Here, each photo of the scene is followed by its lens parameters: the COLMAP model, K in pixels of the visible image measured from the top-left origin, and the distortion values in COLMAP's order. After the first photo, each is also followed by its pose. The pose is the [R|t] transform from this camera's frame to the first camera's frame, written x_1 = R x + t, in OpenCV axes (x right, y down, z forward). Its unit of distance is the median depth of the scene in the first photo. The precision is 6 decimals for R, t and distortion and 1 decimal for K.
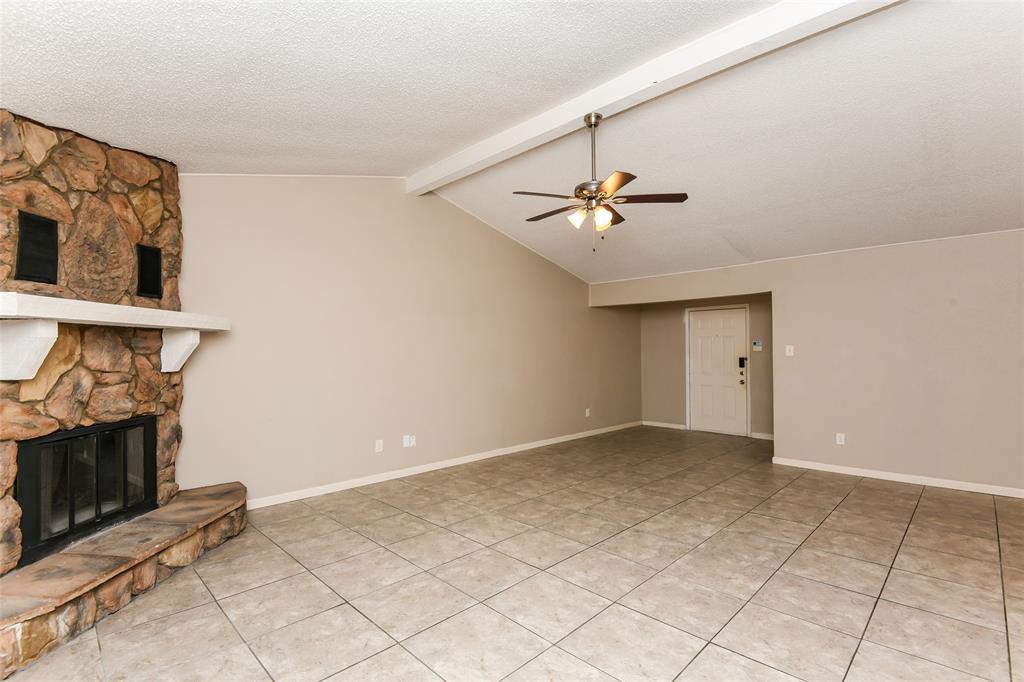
lens RADIAL K [[470.7, 0, 512.0], [0, 470.7, 341.0], [0, 0, 1]] dist [-0.027838, -0.000706]
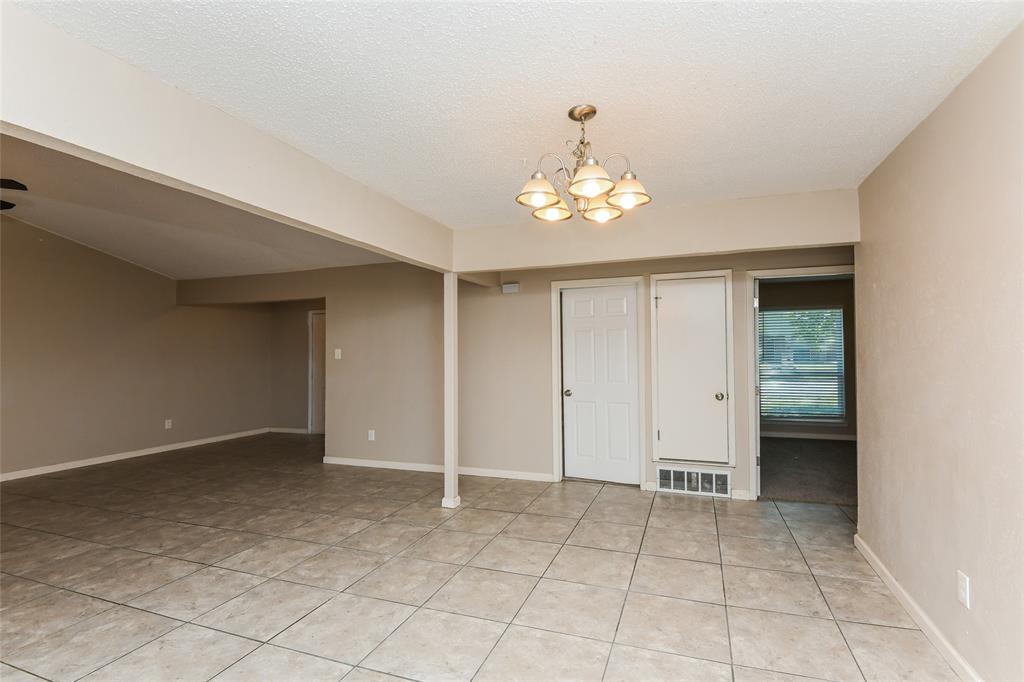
lens RADIAL K [[470.7, 0, 512.0], [0, 470.7, 341.0], [0, 0, 1]] dist [-0.027838, -0.000706]
pose [[0.896207, 0.001508, 0.443634, 0.773795], [0.000306, 0.999992, -0.004018, -0.006287], [-0.443637, 0.003736, 0.896199, -0.188740]]
